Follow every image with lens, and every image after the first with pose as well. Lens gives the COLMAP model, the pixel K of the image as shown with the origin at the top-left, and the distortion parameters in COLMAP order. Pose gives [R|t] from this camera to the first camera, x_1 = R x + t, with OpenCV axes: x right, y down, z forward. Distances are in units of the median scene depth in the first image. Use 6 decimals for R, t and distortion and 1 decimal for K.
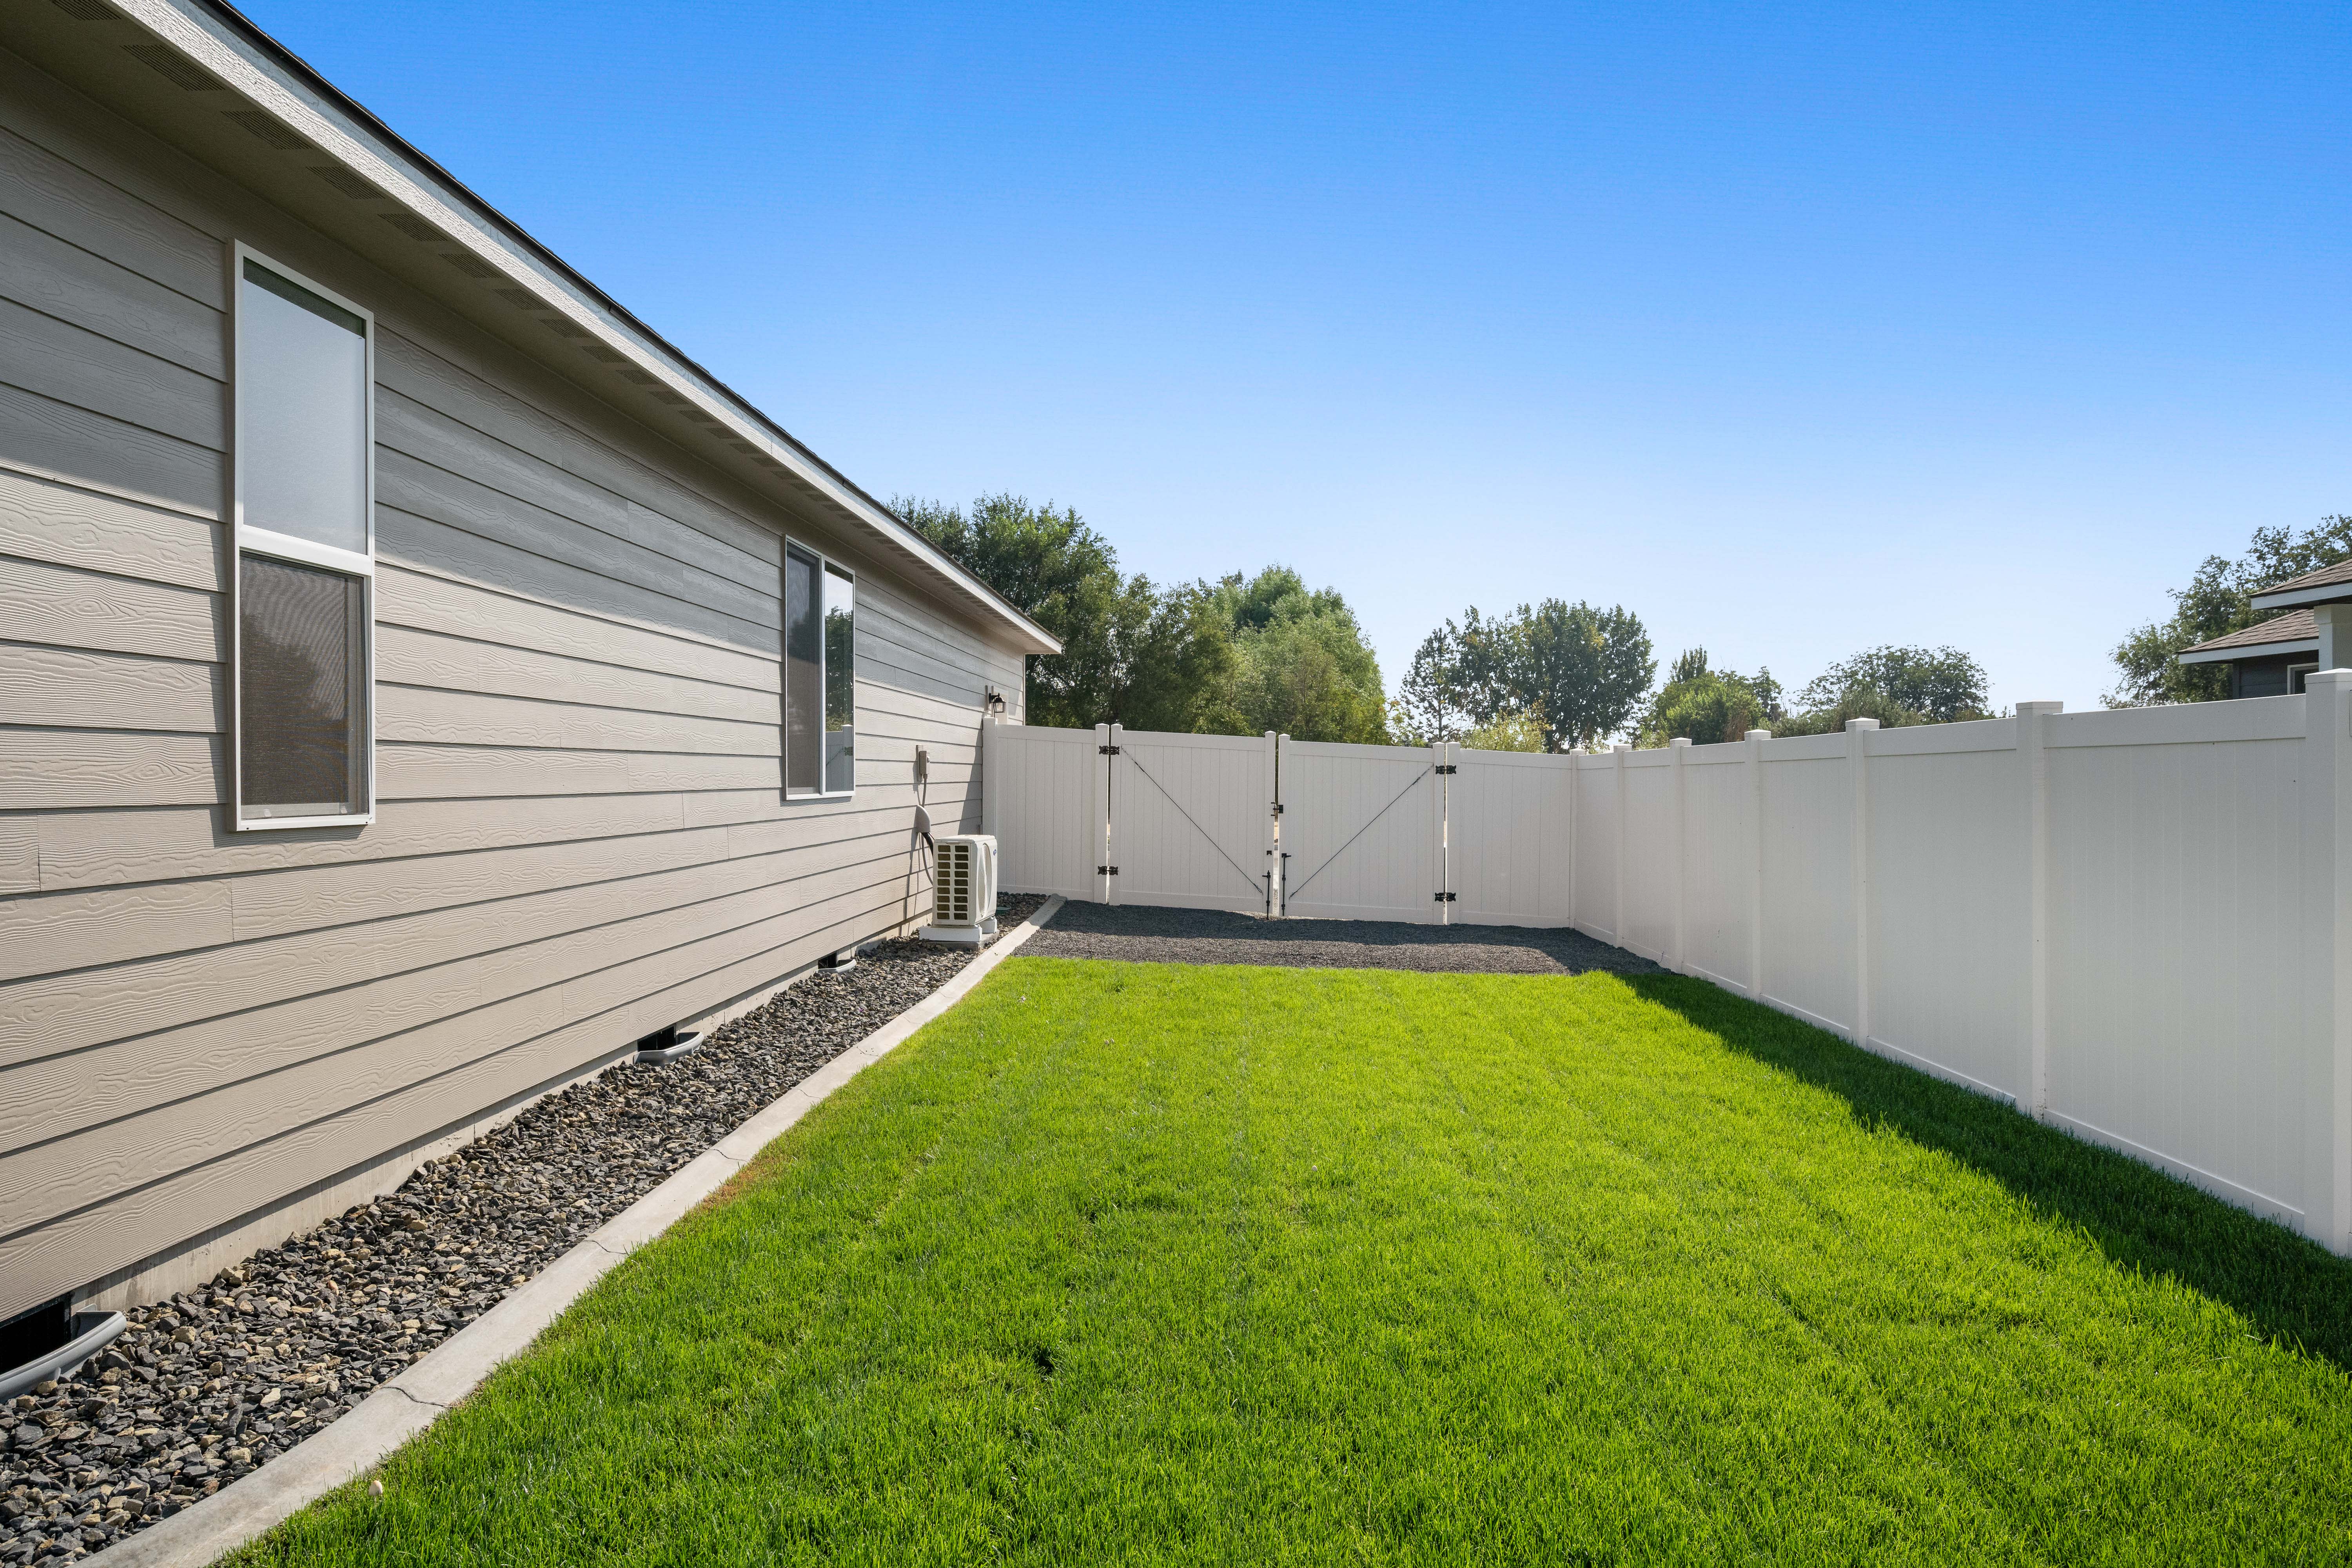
lens RADIAL K [[1464.4, 0, 1174.0], [0, 1464.4, 764.4], [0, 0, 1]] dist [-0.003987, -0.002308]
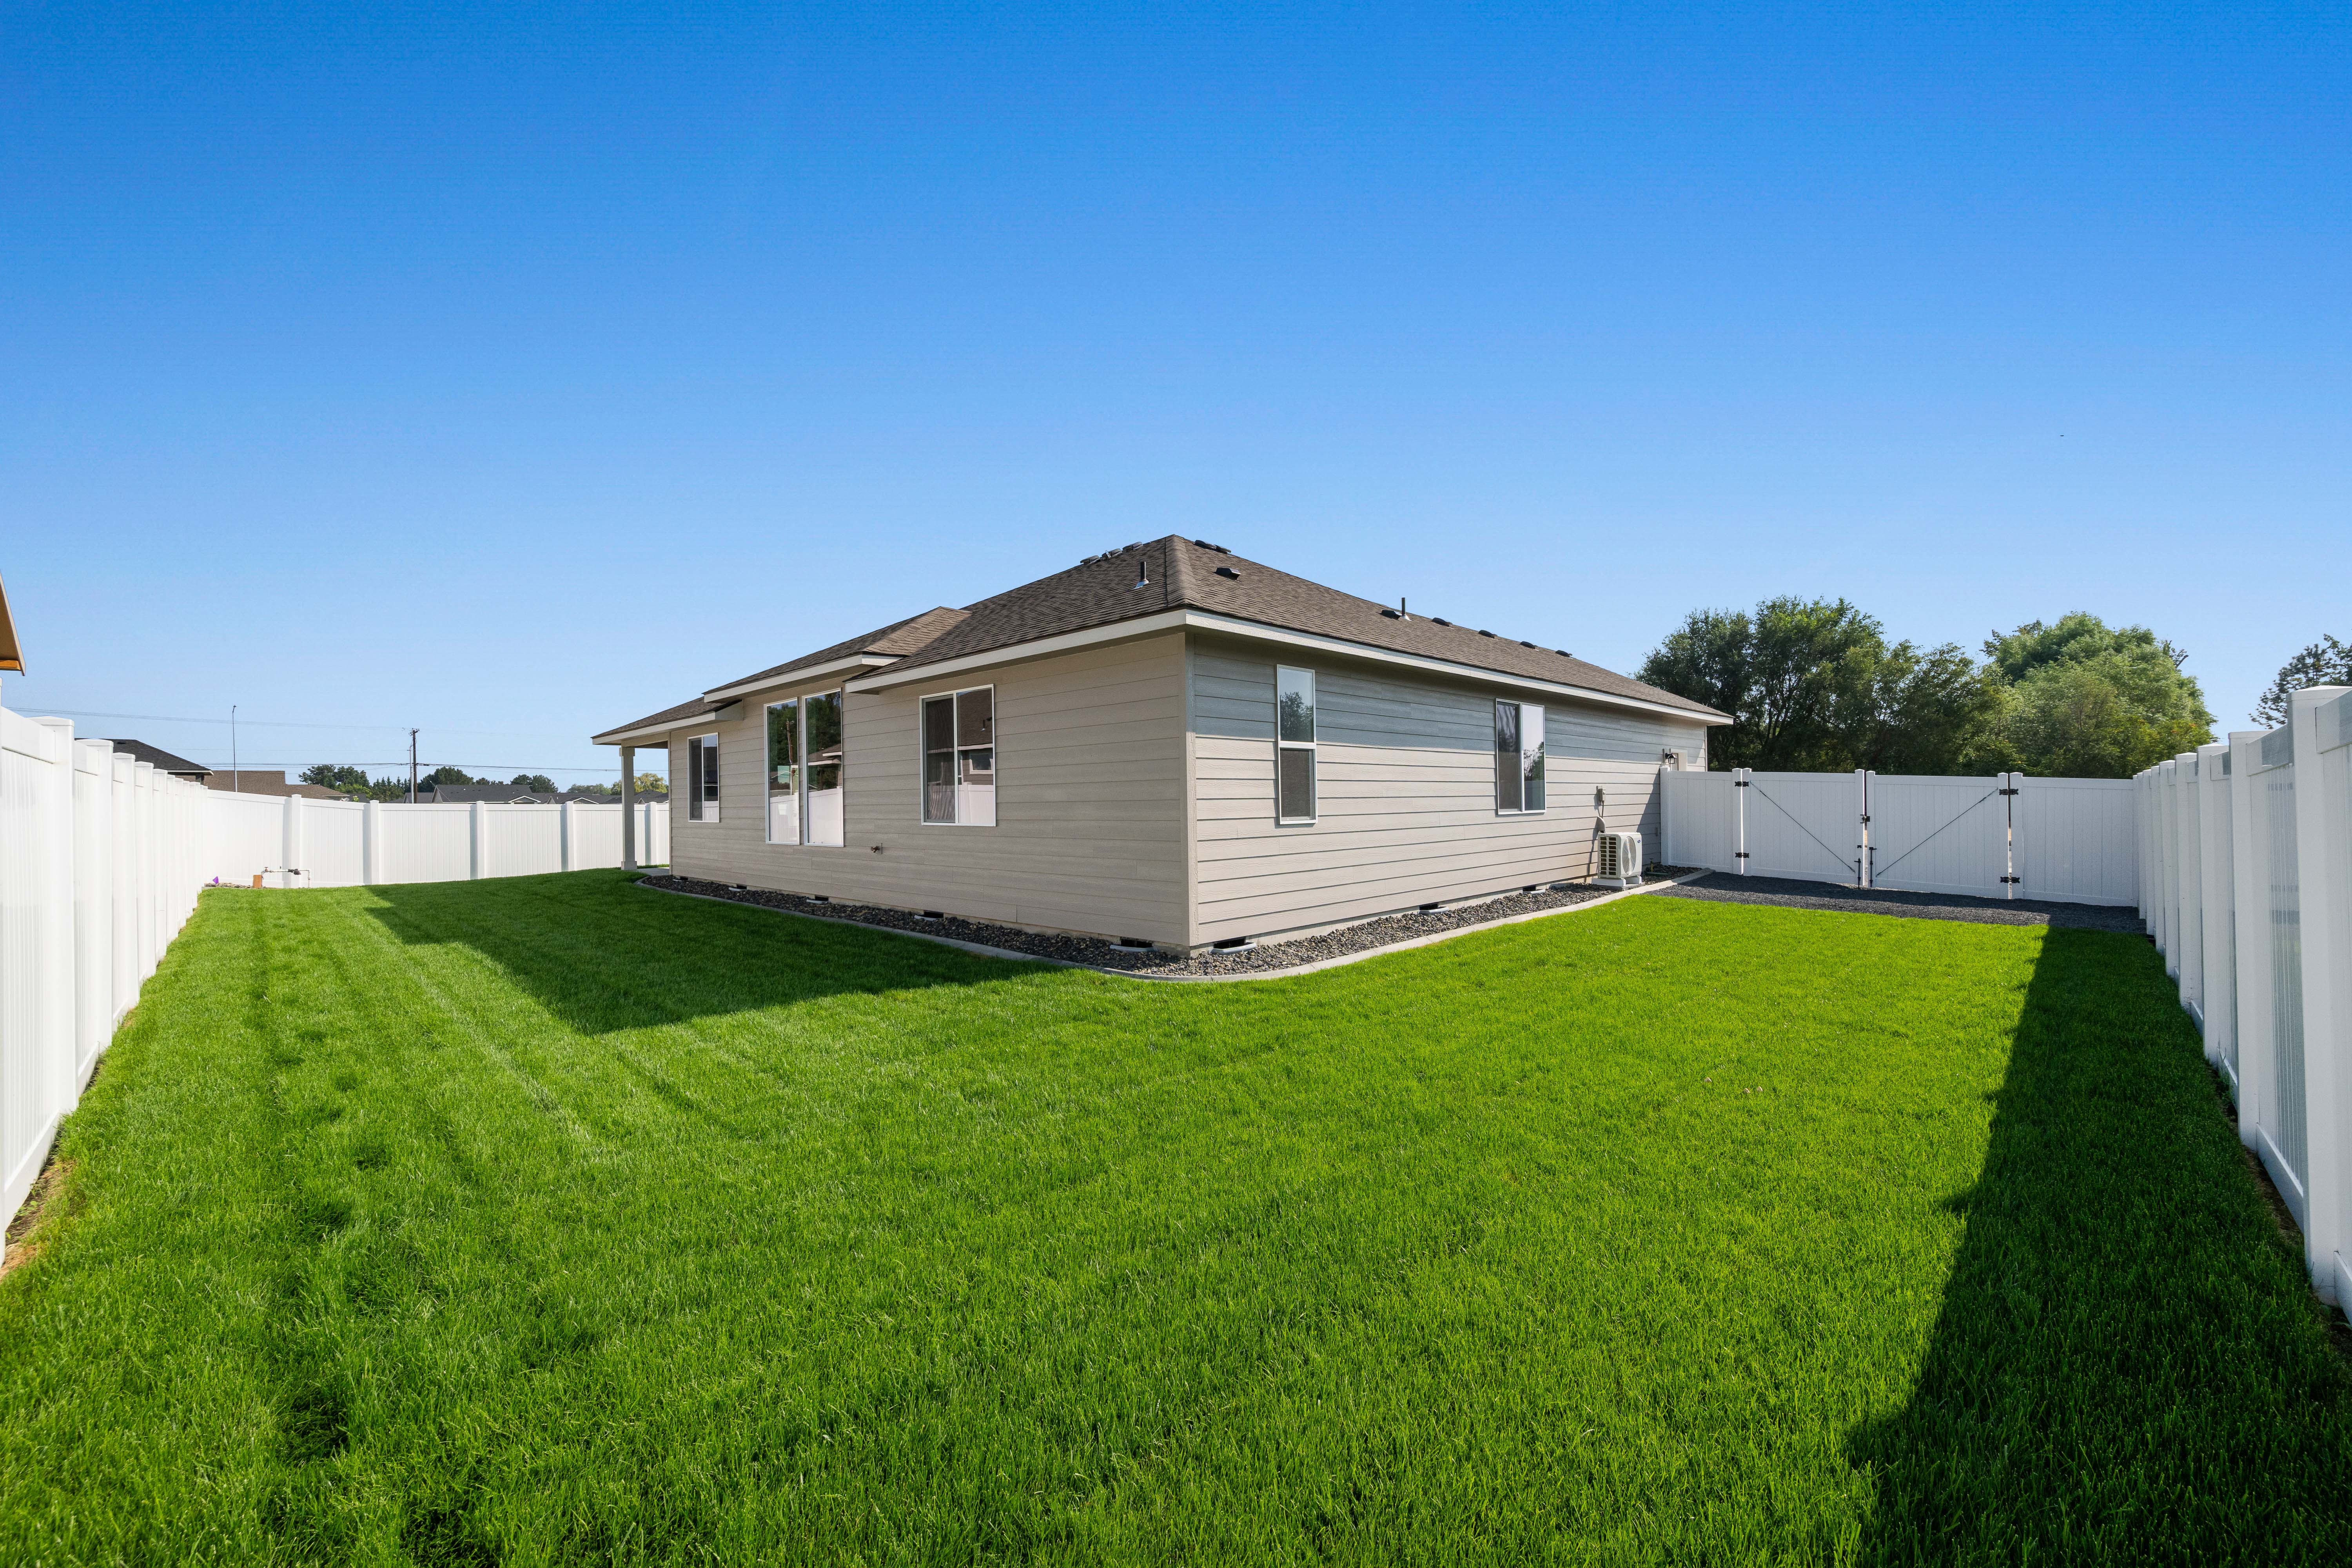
lens RADIAL K [[921.7, 0, 1176.5], [0, 921.7, 803.0], [0, 0, 1]] dist [0.000172, 0.000035]
pose [[0.743760, -0.009700, -0.668376, 0.180839], [0.018907, 0.999800, 0.006529, -0.007175], [0.668179, -0.017493, 0.743795, -0.227358]]
